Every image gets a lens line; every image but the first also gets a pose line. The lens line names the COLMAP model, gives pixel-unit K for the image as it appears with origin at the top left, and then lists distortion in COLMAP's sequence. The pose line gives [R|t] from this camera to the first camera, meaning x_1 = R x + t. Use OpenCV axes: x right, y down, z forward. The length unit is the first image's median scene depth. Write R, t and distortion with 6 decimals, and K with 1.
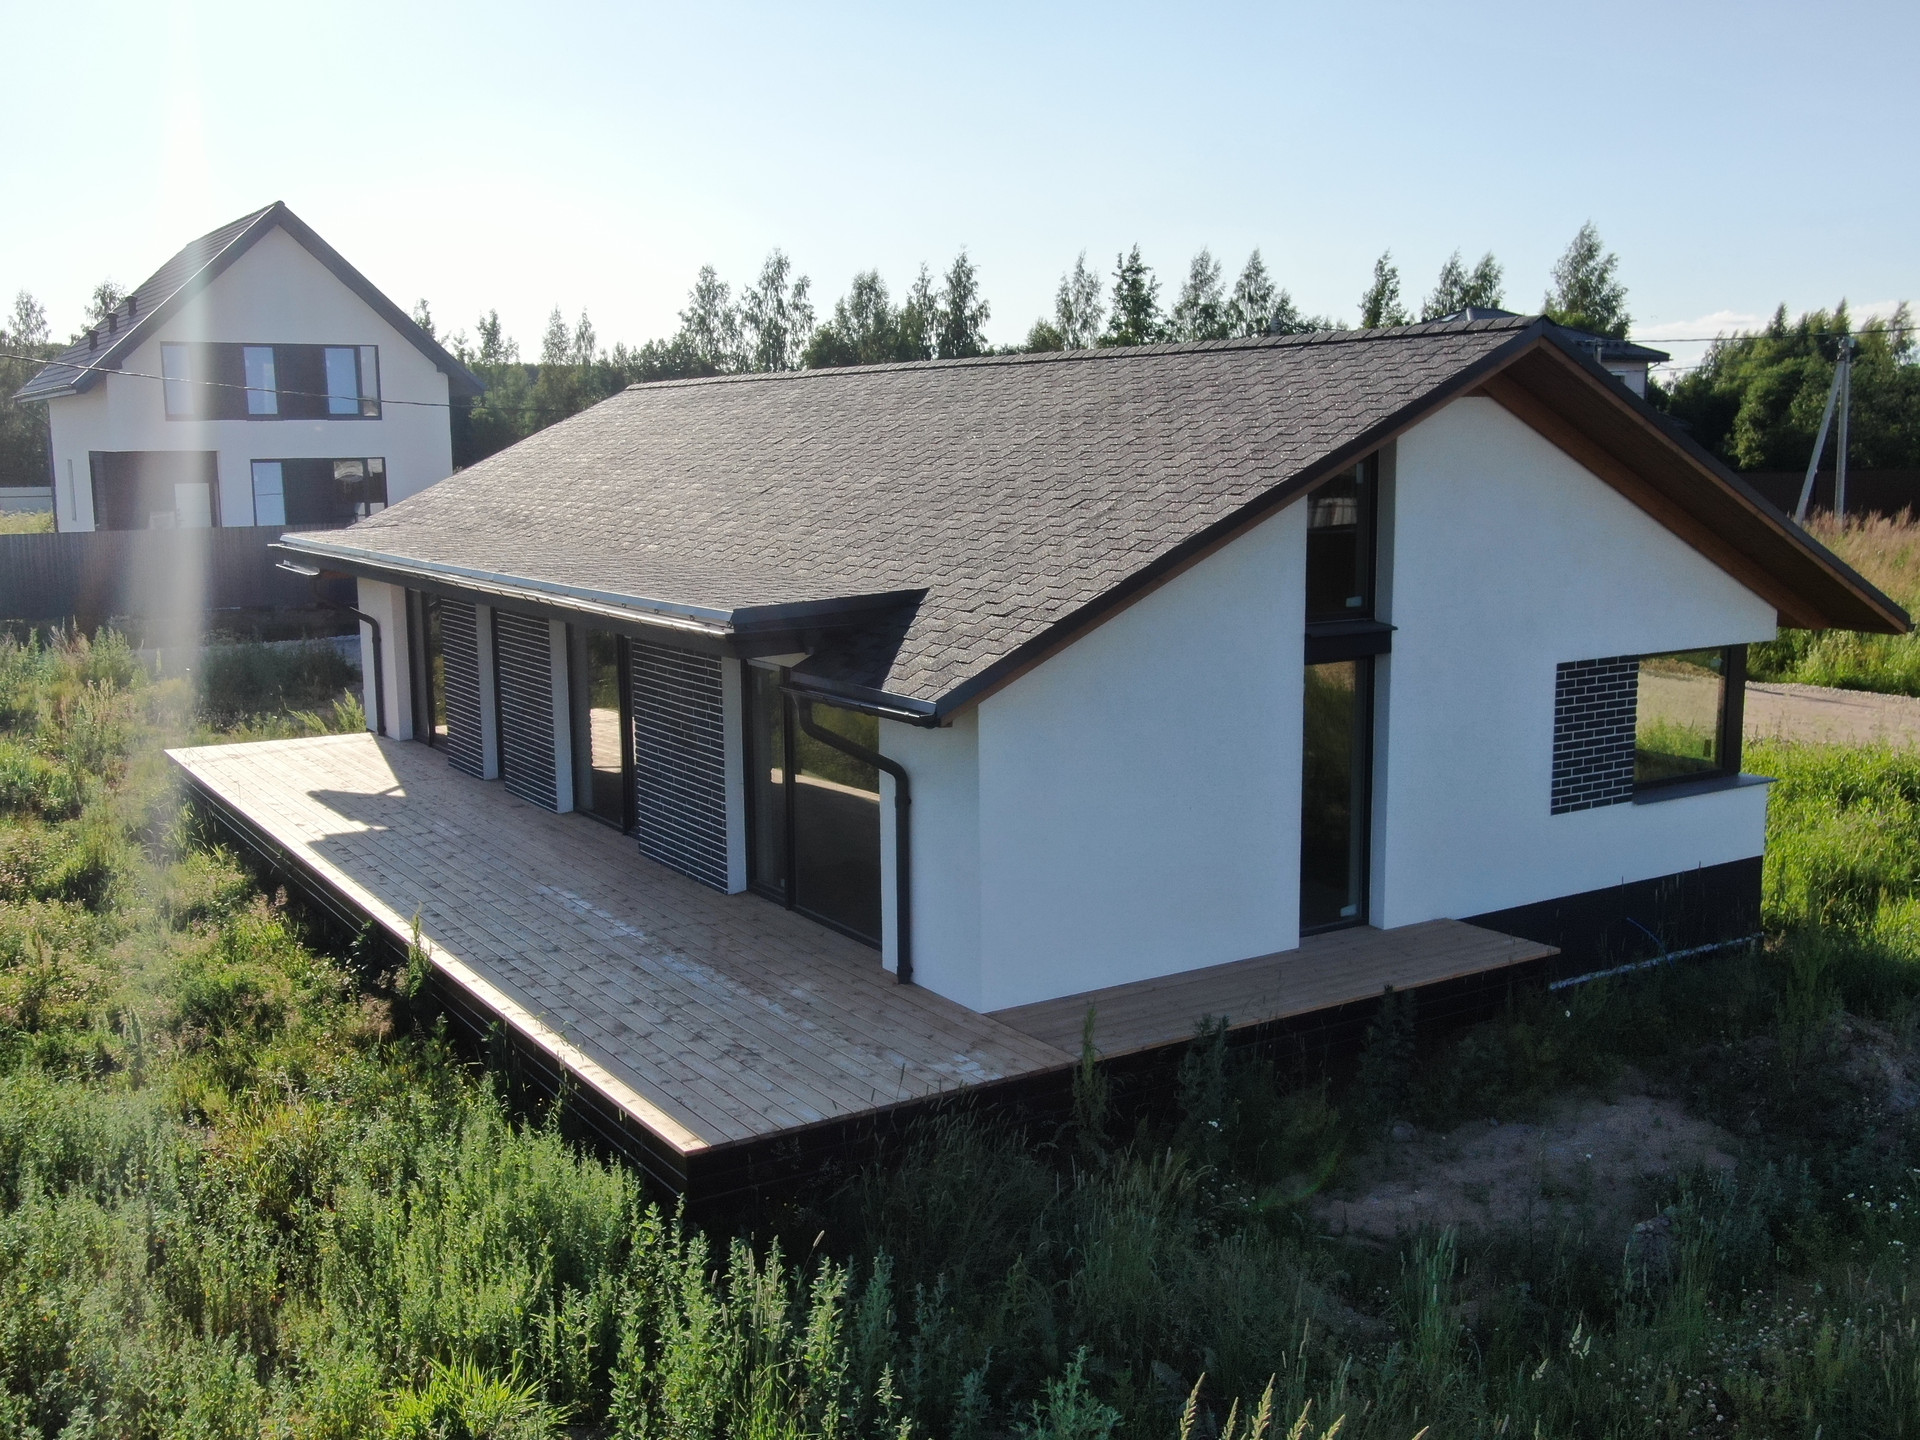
lens RADIAL K [[1866.8, 0, 960.0], [0, 1866.8, 720.0], [0, 0, 1]] dist [-0.016366, 0.002037]
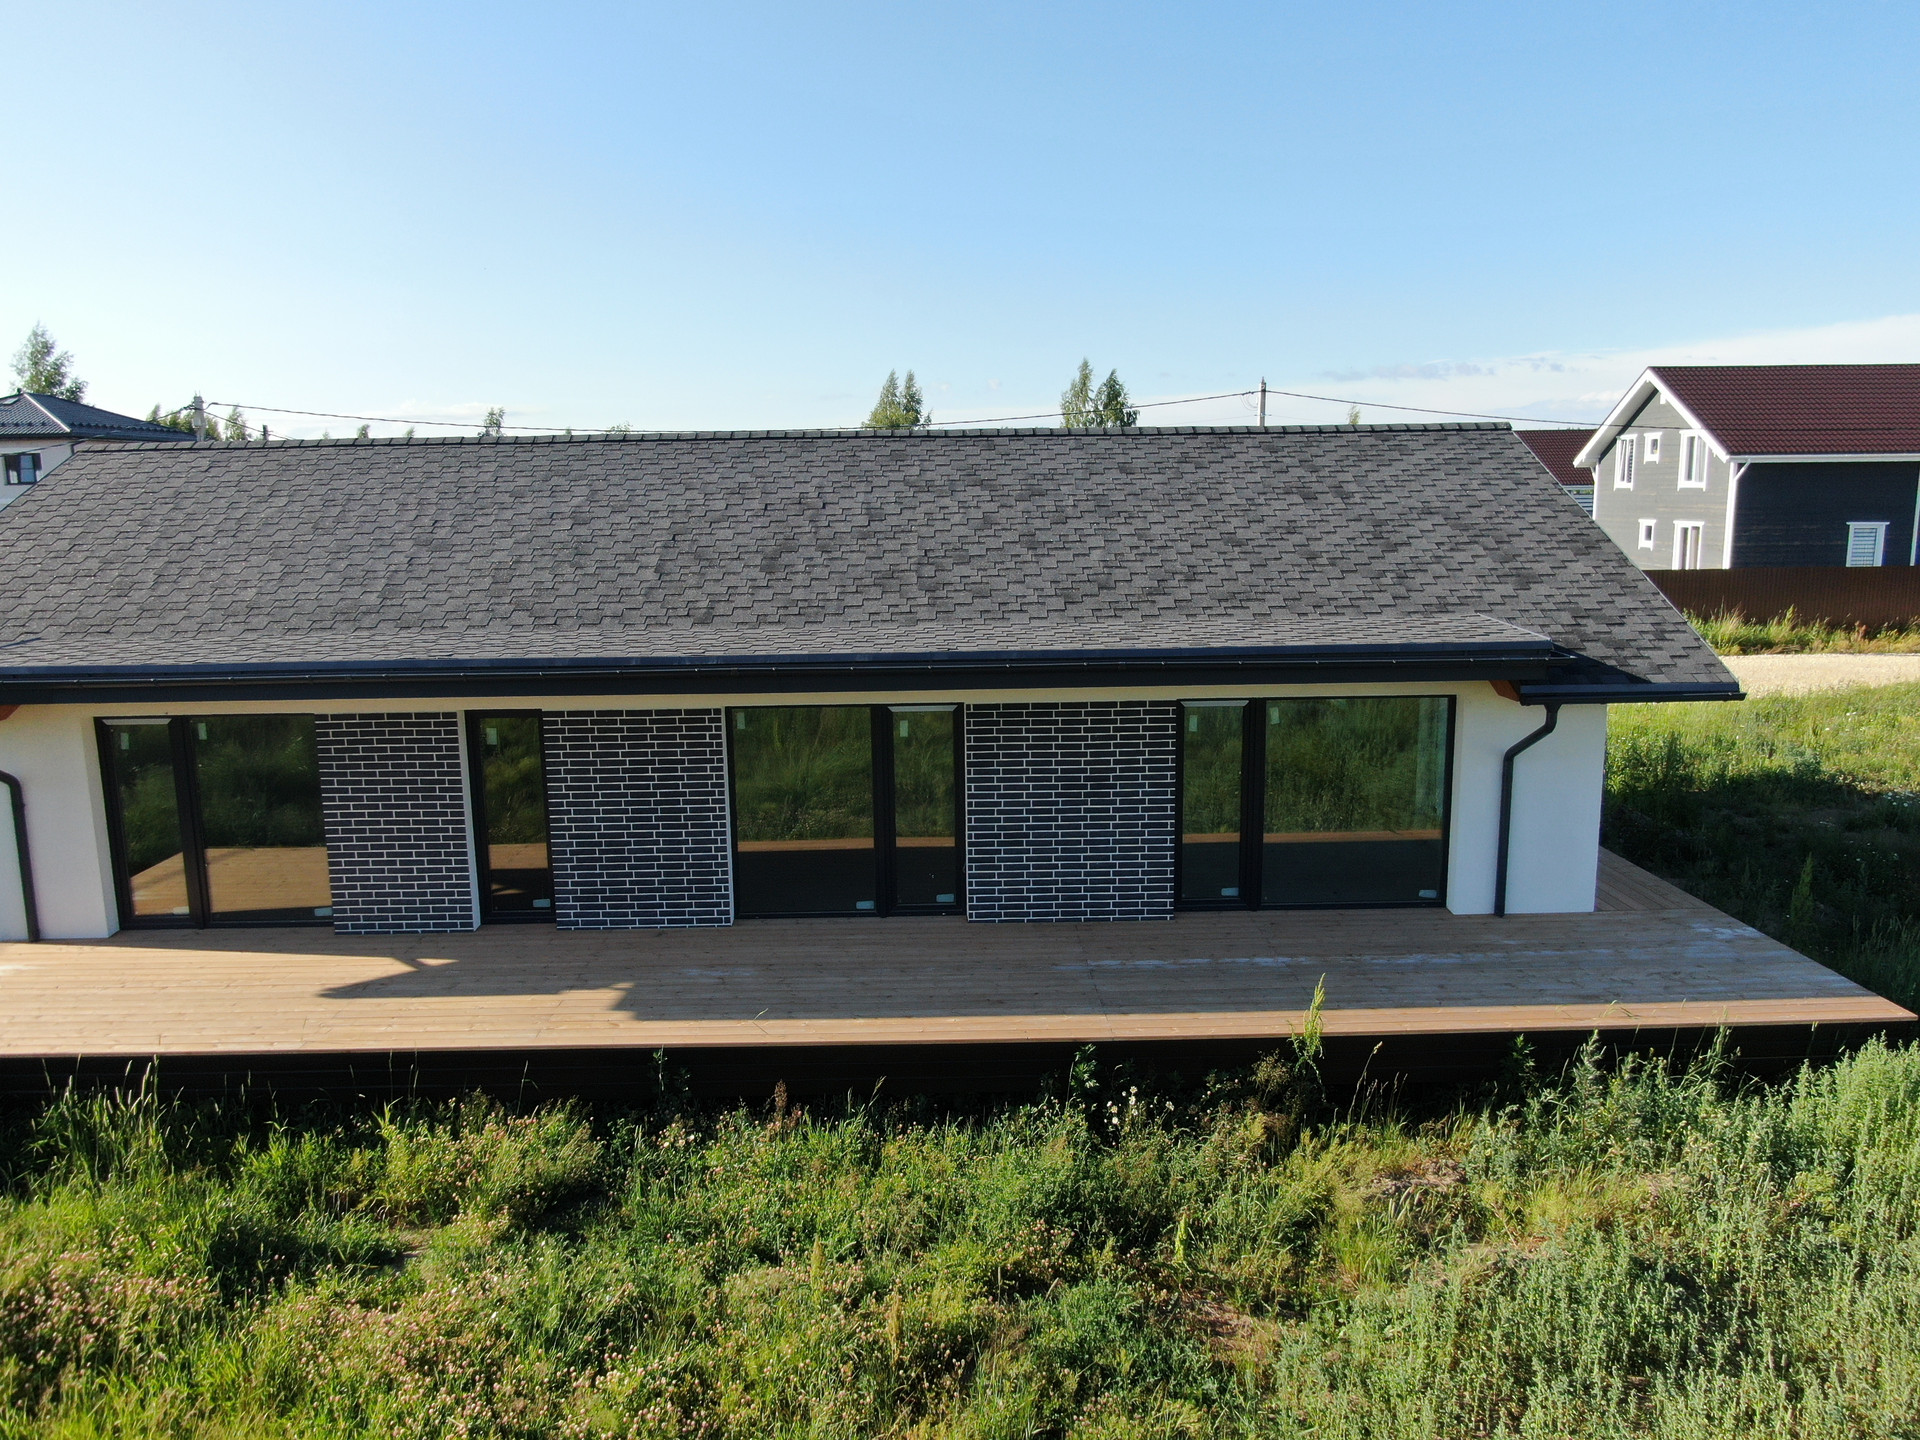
lens RADIAL K [[1383.4, 0, 960.0], [0, 1383.4, 720.0], [0, 0, 1]] dist [-0.026833, 0.007931]
pose [[0.524932, -0.141524, 0.839296, -0.808855], [0.138352, 0.987153, 0.079925, -0.098386], [-0.839824, 0.074163, 0.537768, 0.626700]]
